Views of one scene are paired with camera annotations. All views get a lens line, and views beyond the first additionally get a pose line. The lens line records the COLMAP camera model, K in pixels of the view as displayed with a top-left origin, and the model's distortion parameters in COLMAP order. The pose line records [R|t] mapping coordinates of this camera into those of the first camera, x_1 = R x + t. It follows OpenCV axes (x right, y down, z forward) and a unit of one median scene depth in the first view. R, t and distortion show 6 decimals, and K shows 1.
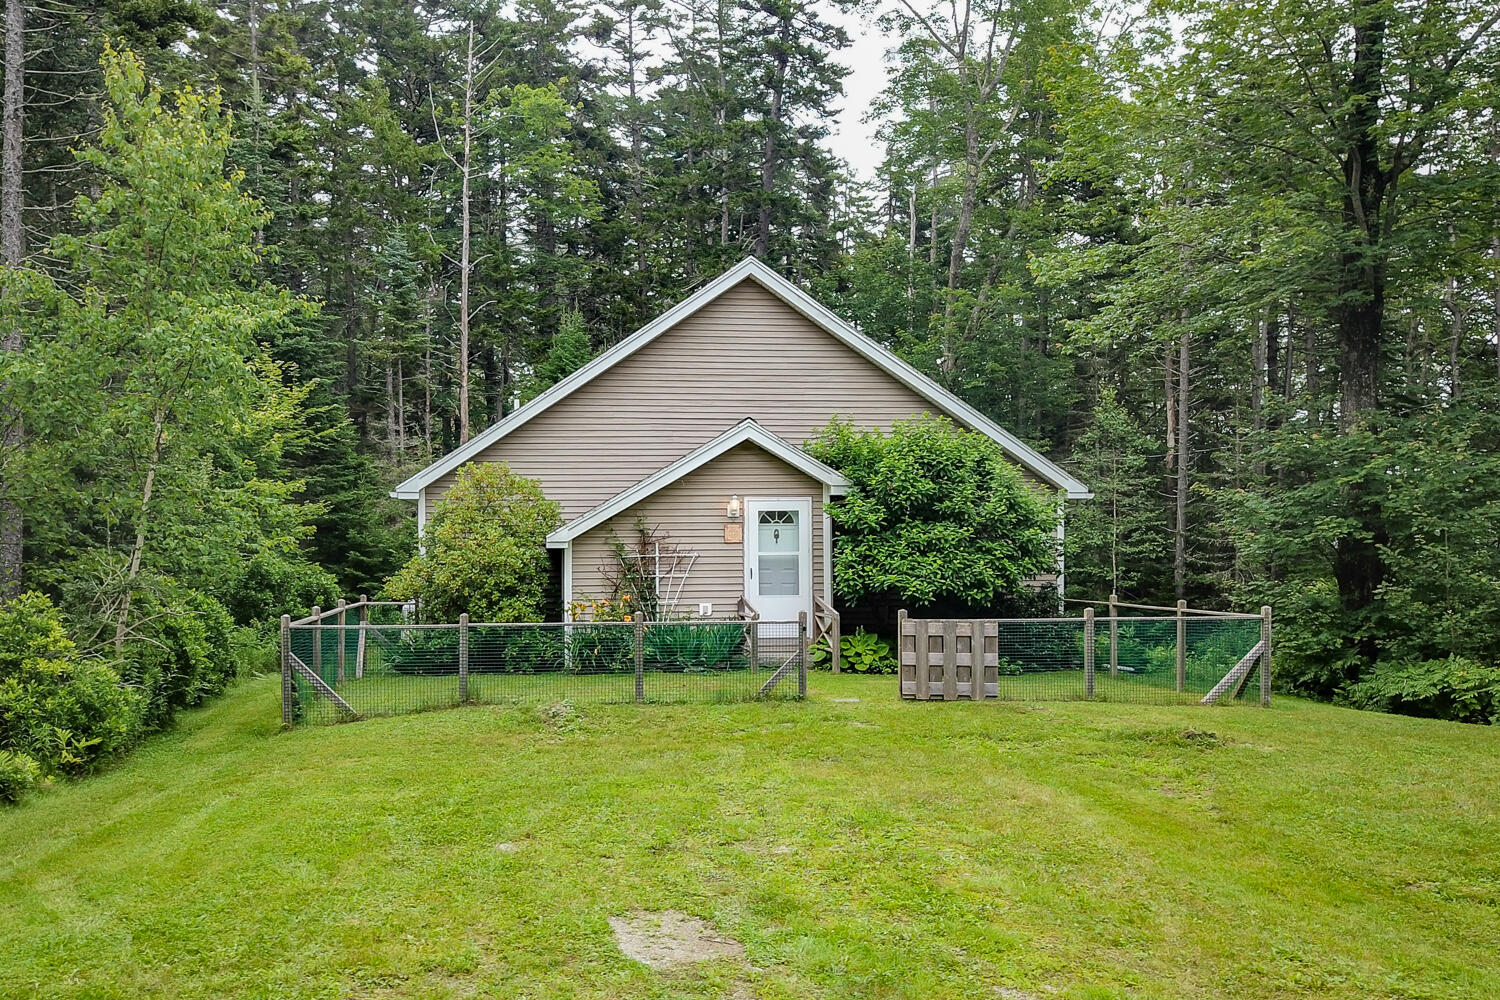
lens RADIAL K [[1175.6, 0, 664.8], [0, 1175.6, 541.4], [0, 0, 1]] dist [0.041749, -0.127737]
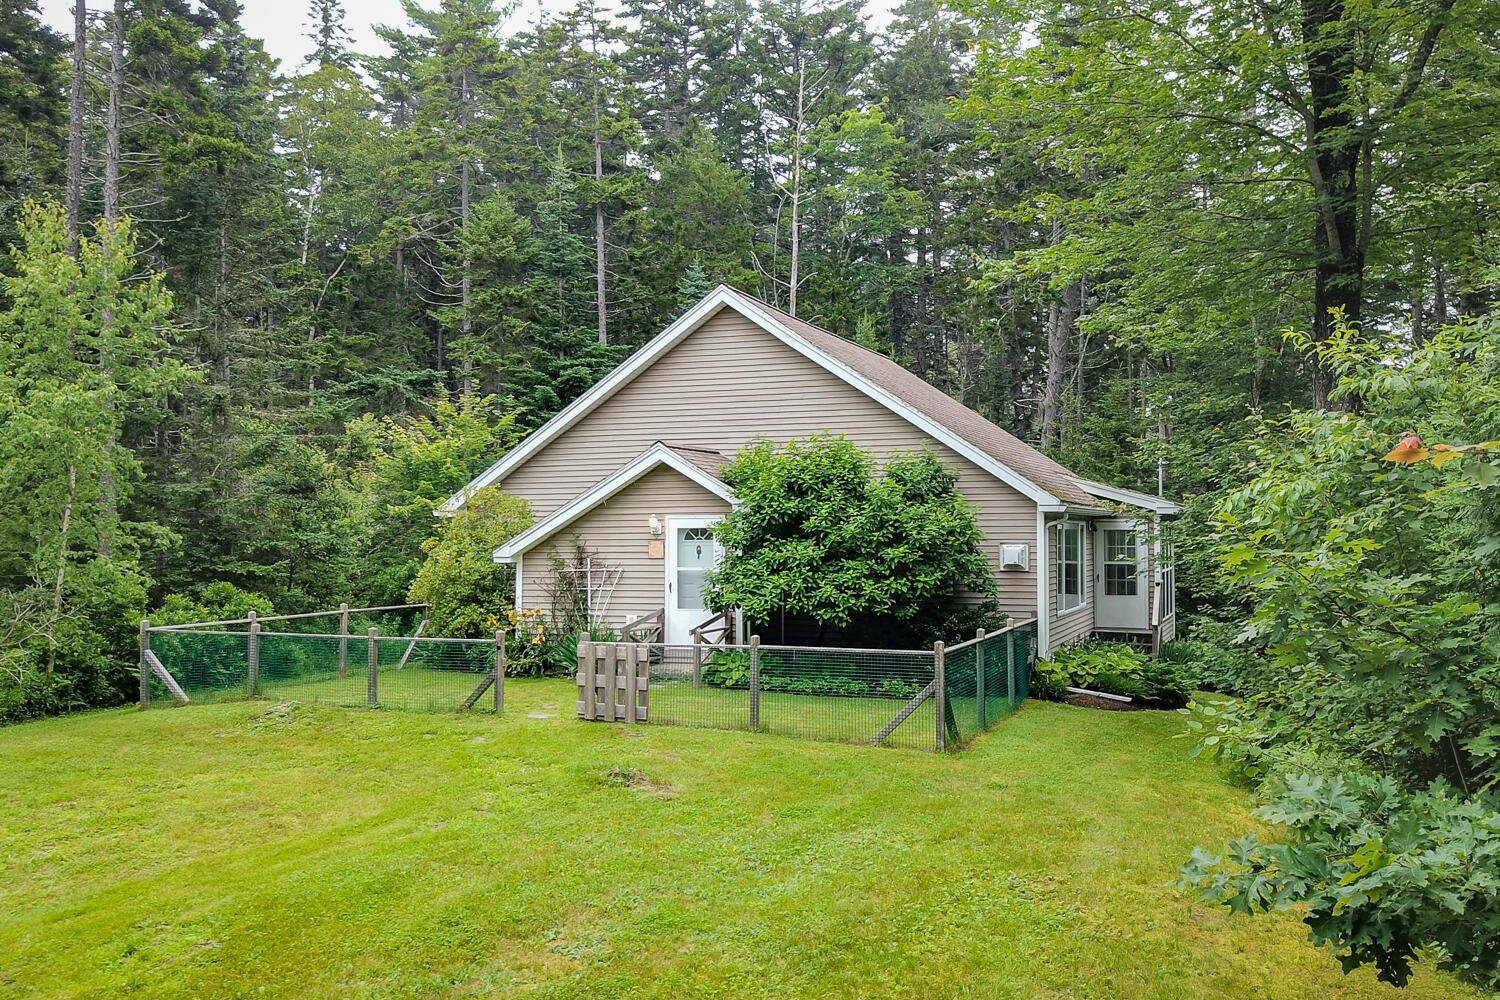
lens RADIAL K [[1130.0, 0, 750.0], [0, 1130.0, 500.0], [0, 0, 1]] dist [0.072785, -0.202783]
pose [[0.908246, -0.012971, -0.418235, 0.564374], [0.001214, 0.999597, -0.028364, -0.022454], [0.418434, 0.025254, 0.907896, 0.103807]]
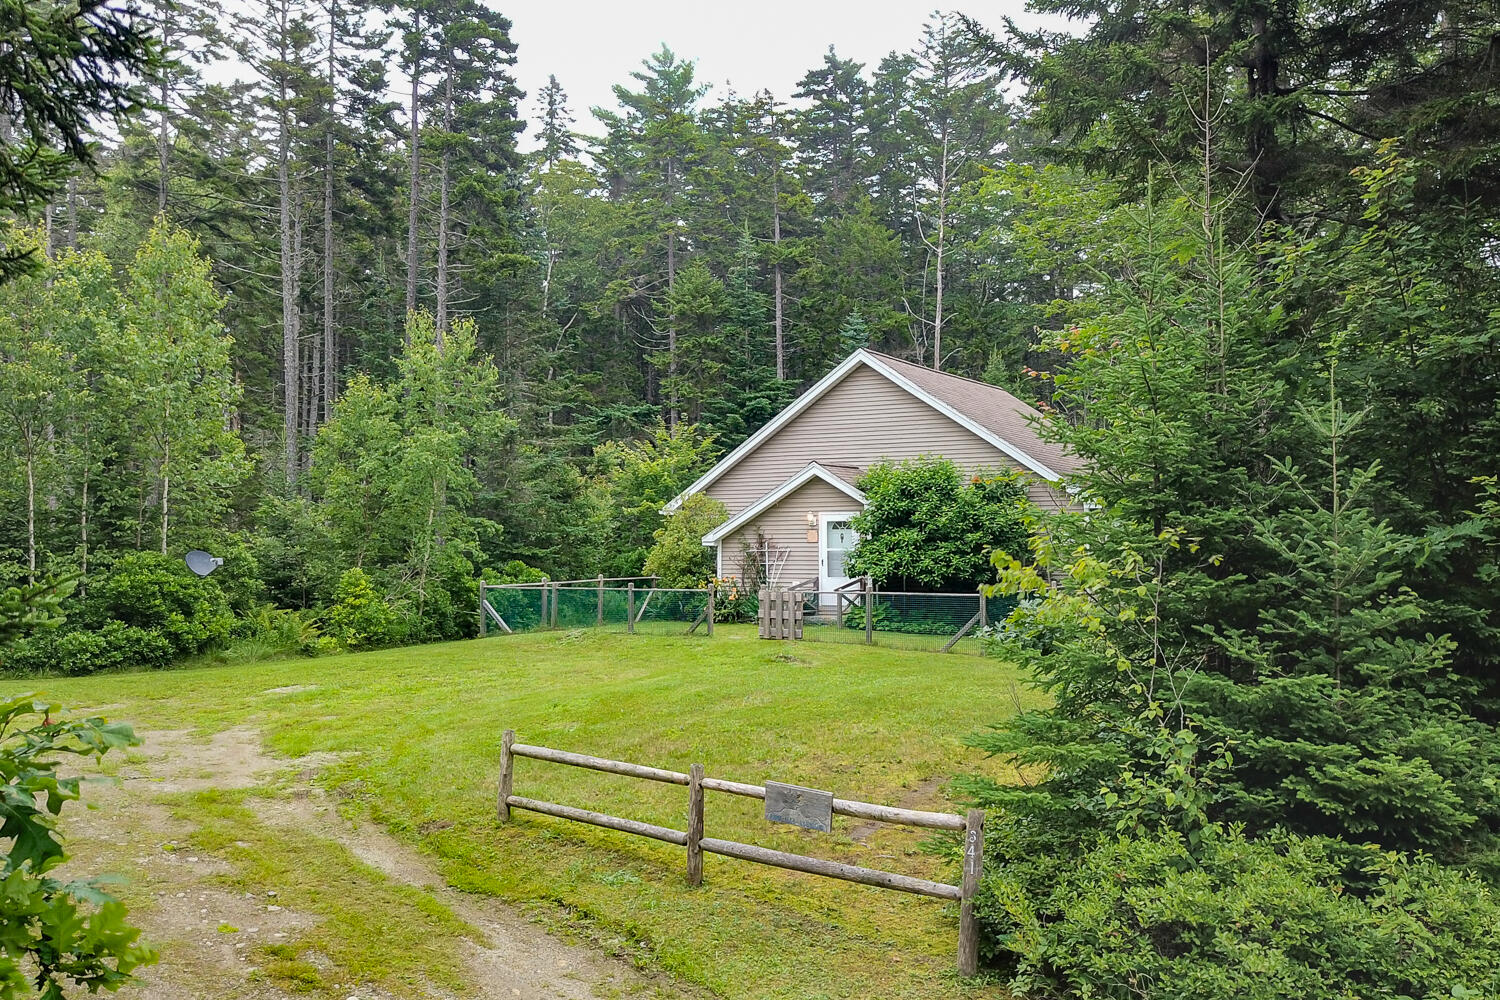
lens RADIAL K [[1130.0, 0, 750.0], [0, 1130.0, 500.0], [0, 0, 1]] dist [0.072785, -0.202783]
pose [[0.828737, -0.019795, -0.559289, 0.819169], [0.000605, 0.999405, -0.034475, -0.002808], [0.559639, 0.028233, 0.828256, -0.274275]]
